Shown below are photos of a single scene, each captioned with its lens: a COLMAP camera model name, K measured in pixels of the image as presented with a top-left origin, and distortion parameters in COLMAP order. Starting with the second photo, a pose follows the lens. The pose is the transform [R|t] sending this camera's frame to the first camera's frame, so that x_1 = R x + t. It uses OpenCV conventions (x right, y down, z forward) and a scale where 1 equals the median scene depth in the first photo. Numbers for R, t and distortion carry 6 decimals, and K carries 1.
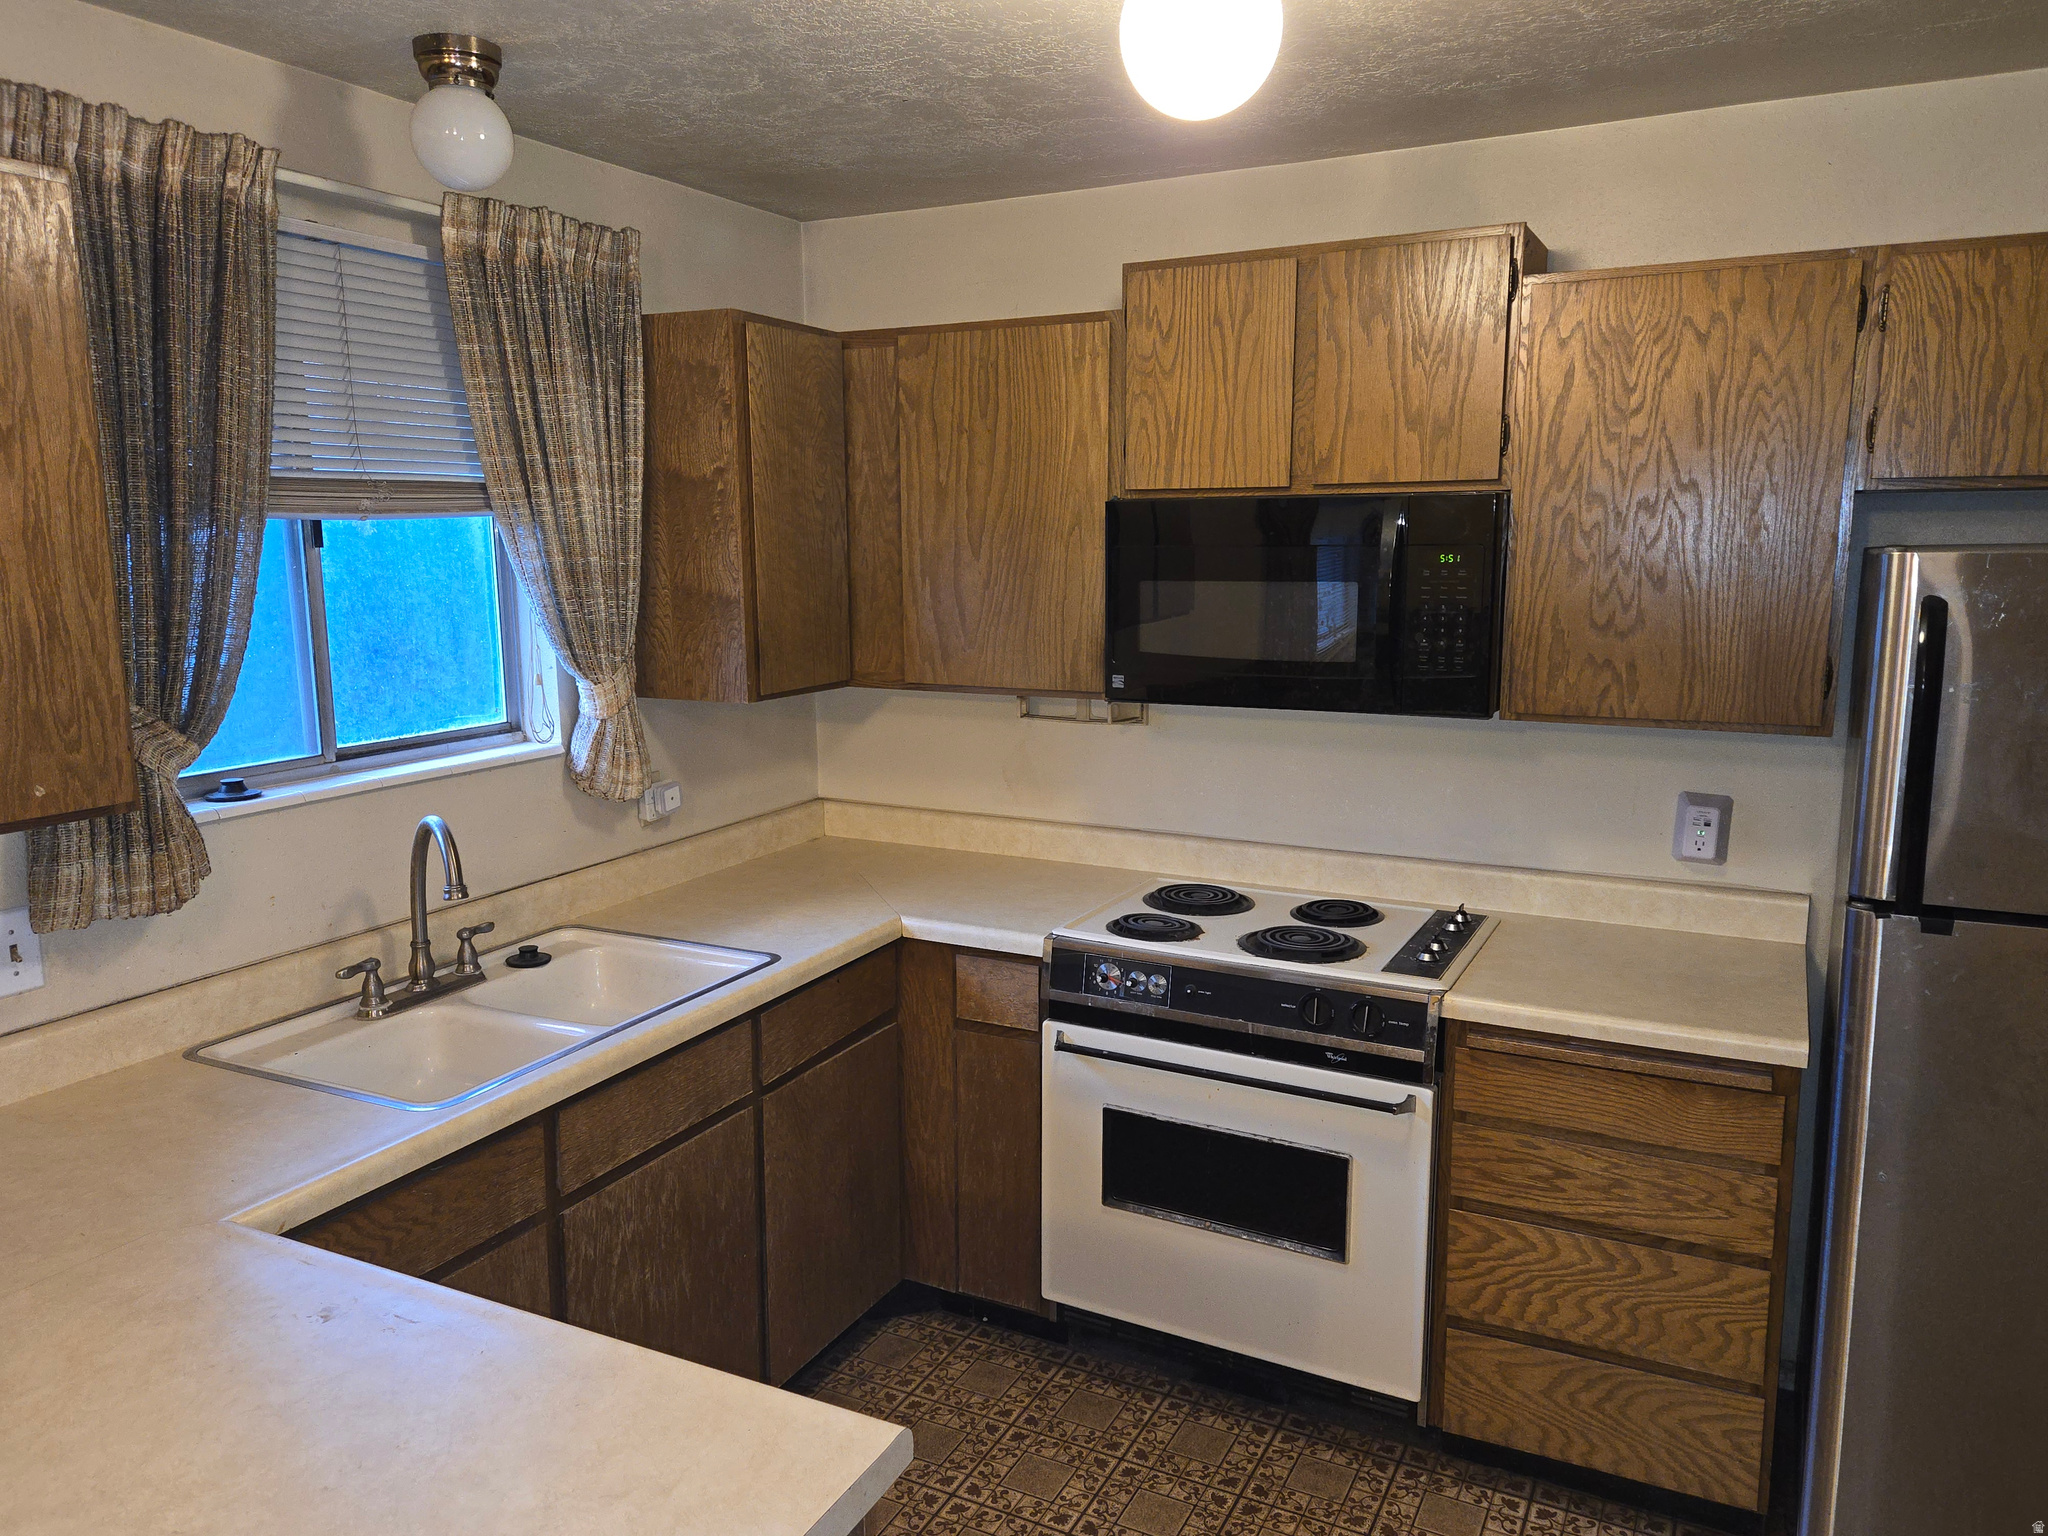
lens RADIAL K [[1483.3, 0, 1024.0], [0, 1483.3, 768.0], [0, 0, 1]] dist [0.086425, -0.087131]
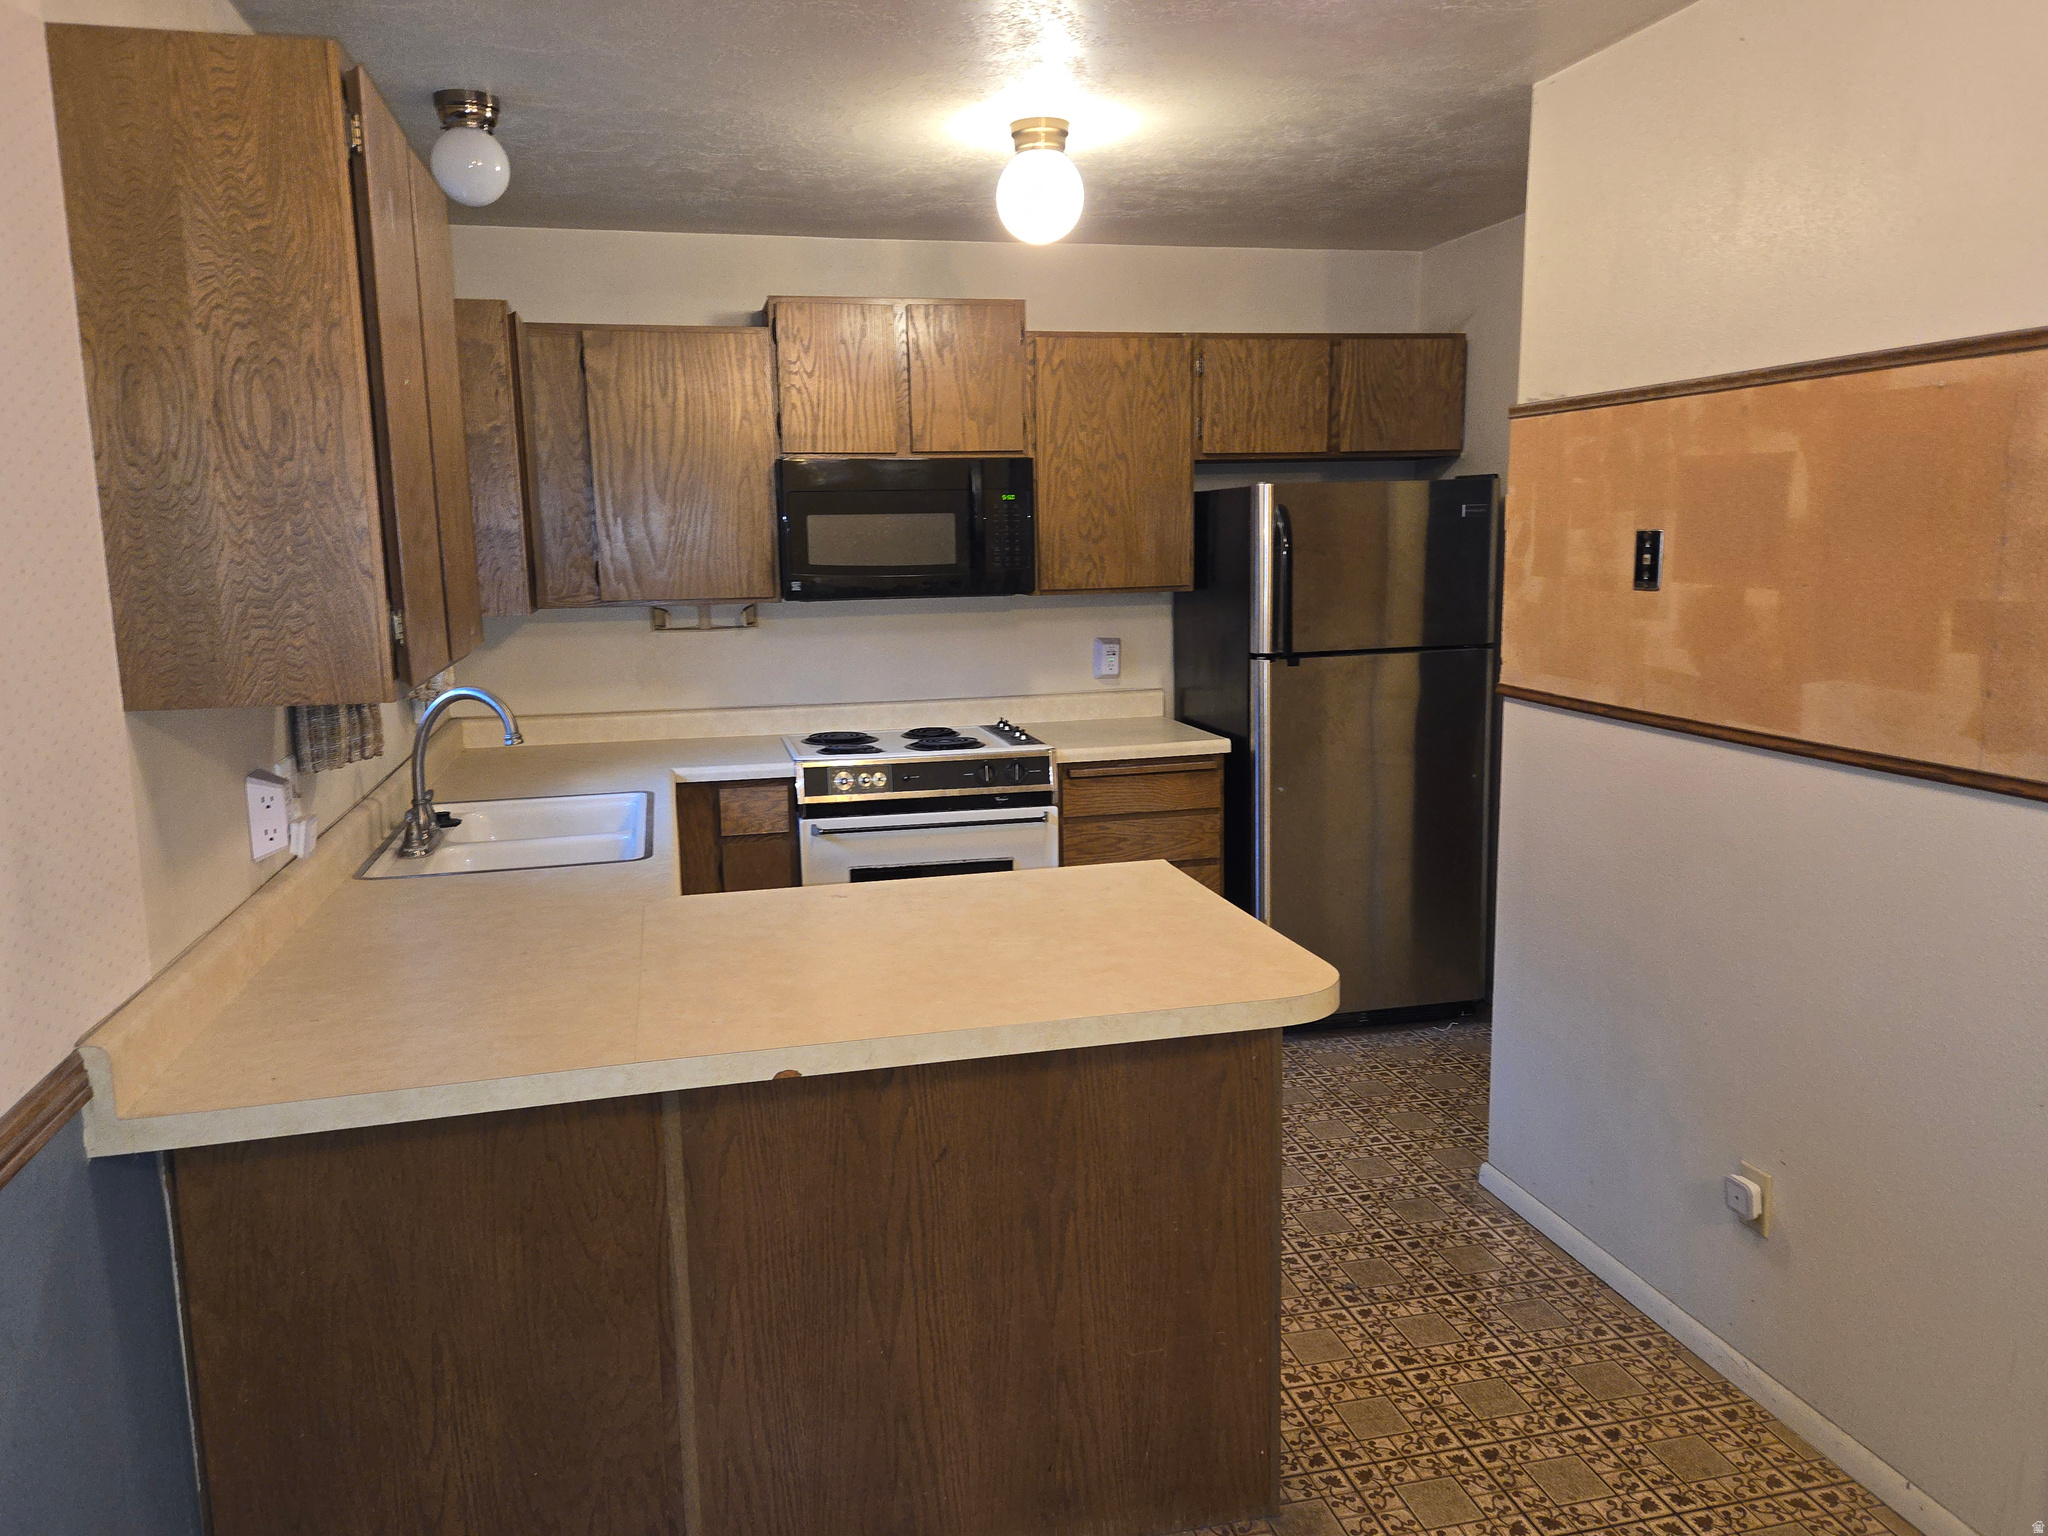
lens RADIAL K [[1483.3, 0, 1024.0], [0, 1483.3, 768.0], [0, 0, 1]] dist [0.086425, -0.087131]
pose [[0.753395, -0.112436, 0.647884, -0.786234], [0.120195, 0.992221, 0.032425, 0.104192], [-0.646490, 0.053444, 0.761049, -0.247780]]
